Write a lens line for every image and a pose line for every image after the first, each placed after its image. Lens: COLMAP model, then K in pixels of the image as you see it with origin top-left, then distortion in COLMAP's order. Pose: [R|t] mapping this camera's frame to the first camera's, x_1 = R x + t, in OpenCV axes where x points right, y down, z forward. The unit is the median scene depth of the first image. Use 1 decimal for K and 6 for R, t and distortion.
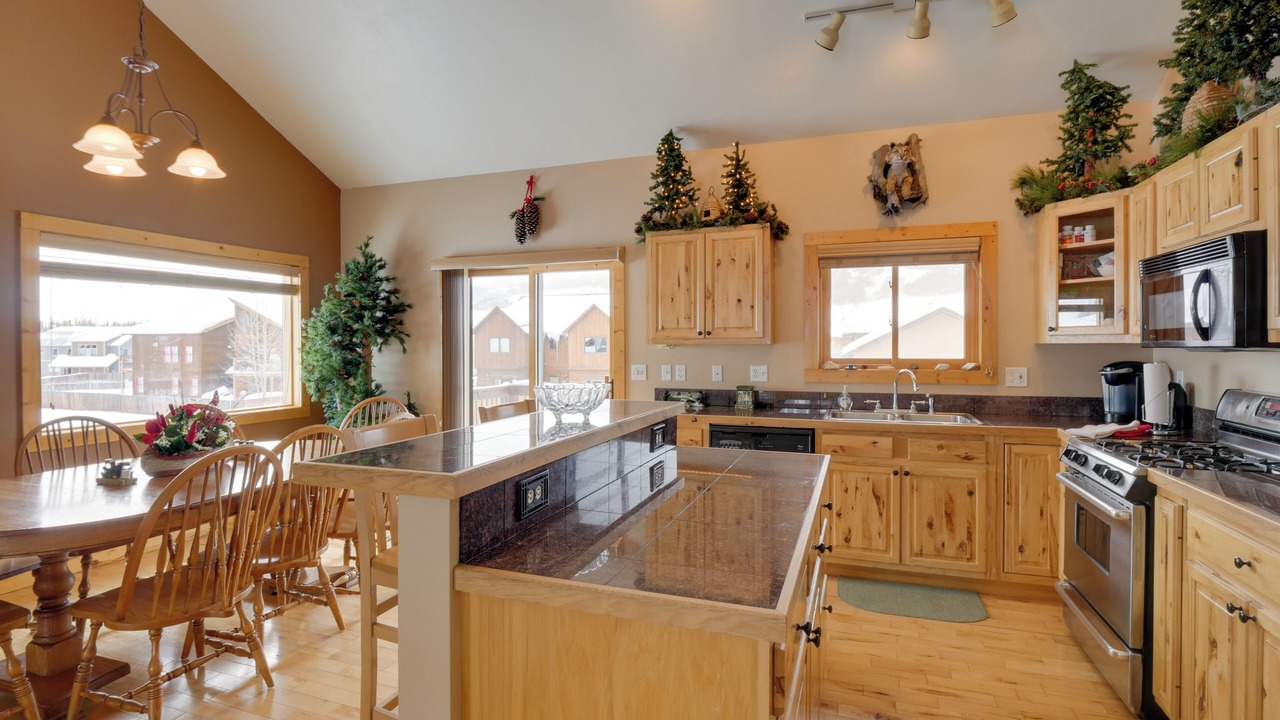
lens RADIAL K [[623.4, 0, 628.3], [0, 623.4, 349.6], [0, 0, 1]] dist [-0.015165, -0.004361]
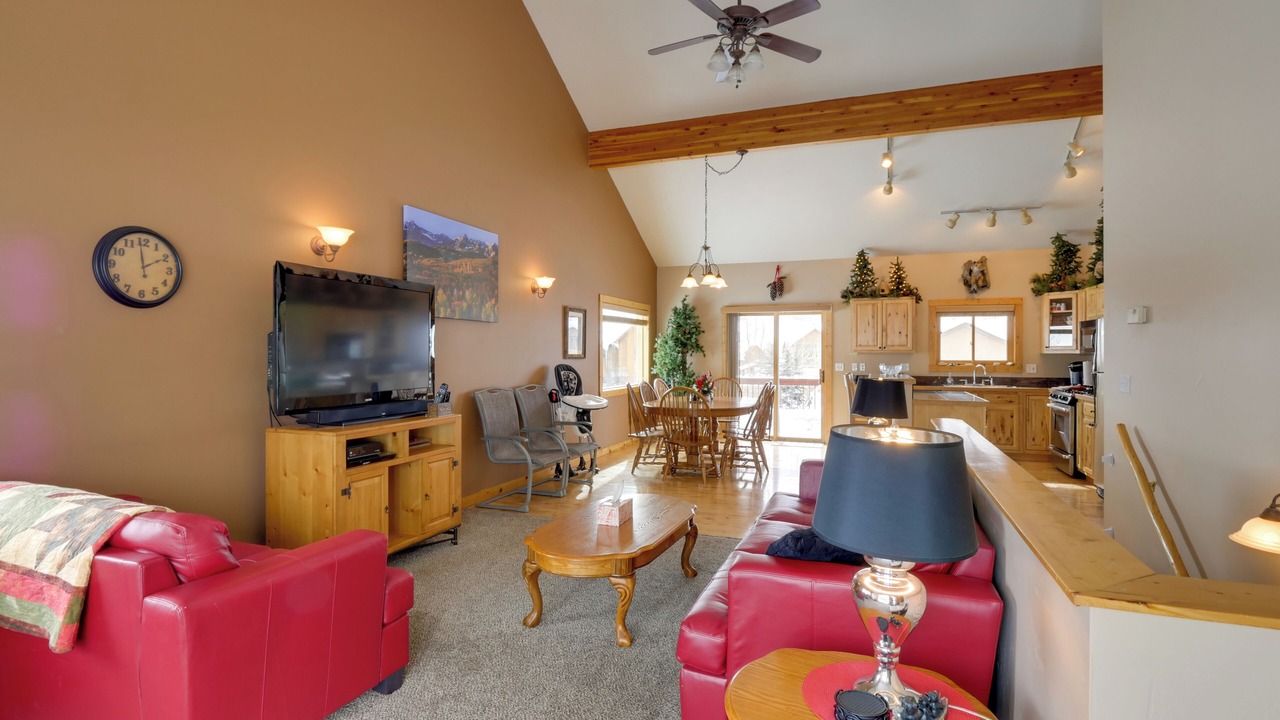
lens RADIAL K [[623.4, 0, 632.0], [0, 623.4, 351.1], [0, 0, 1]] dist [-0.015165, -0.004361]
pose [[0.999816, 0.006058, -0.018213, -0.696242], [-0.006299, 0.999893, -0.013177, 0.017522], [0.018131, 0.013289, 0.999747, -1.131864]]
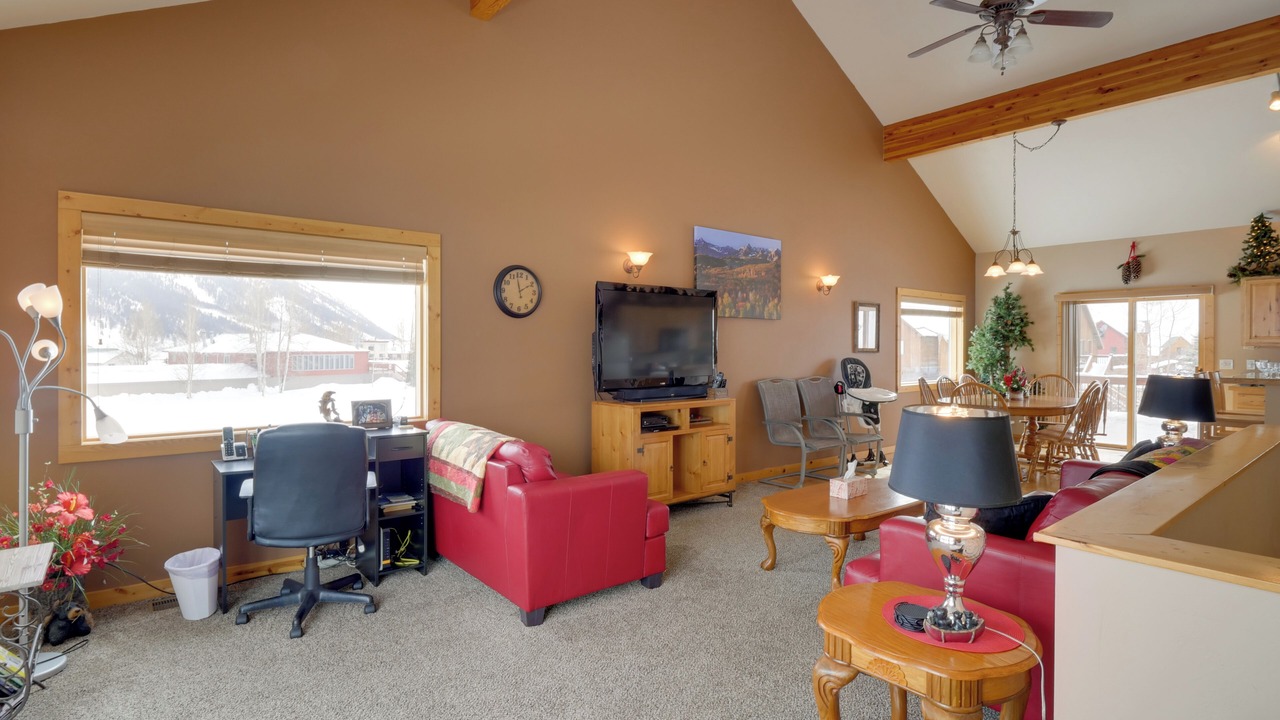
lens RADIAL K [[623.4, 0, 624.3], [0, 623.4, 344.0], [0, 0, 1]] dist [-0.015165, -0.004361]
pose [[0.850366, 0.002340, -0.526186, -0.533907], [-0.009188, 0.999904, -0.010403, 0.017467], [0.526111, 0.013681, 0.850306, -1.272414]]
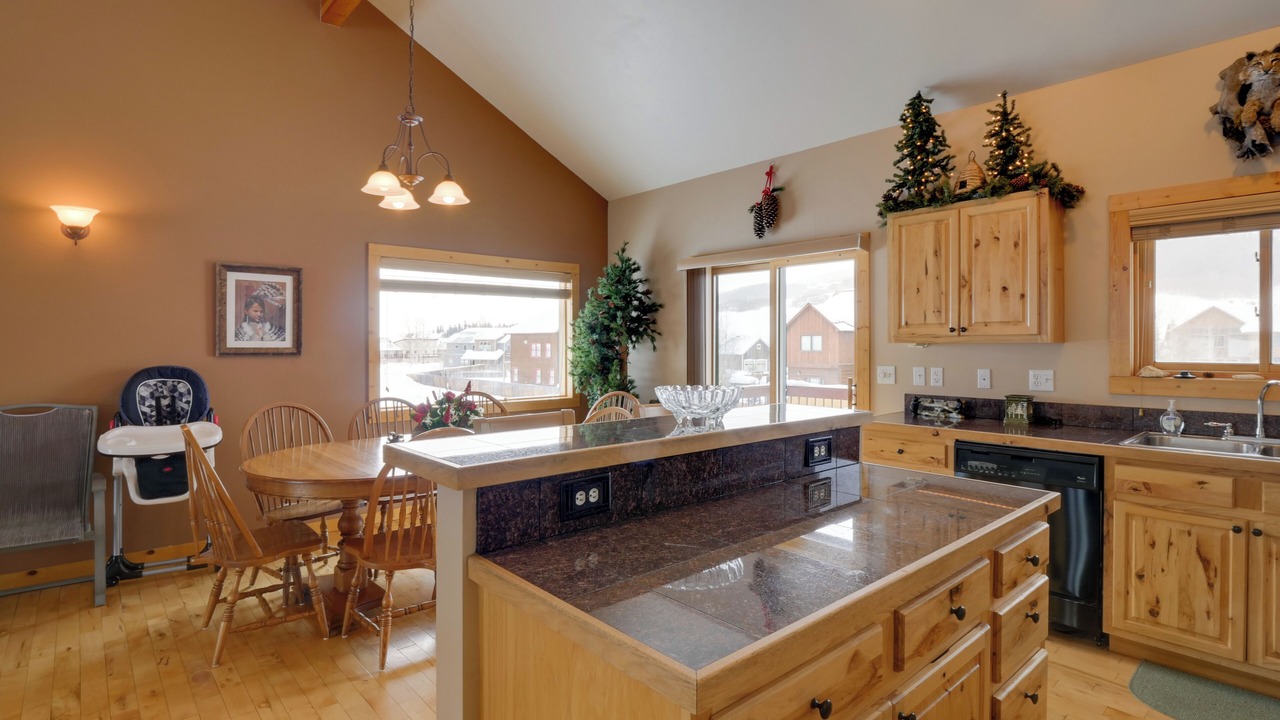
lens RADIAL K [[623.4, 0, 625.4], [0, 623.4, 348.7], [0, 0, 1]] dist [-0.015165, -0.004361]
pose [[0.874358, 0.006486, -0.485238, 0.139430], [-0.005653, 0.999979, 0.003180, -0.000834], [0.485249, -0.000038, 0.874376, 0.065952]]
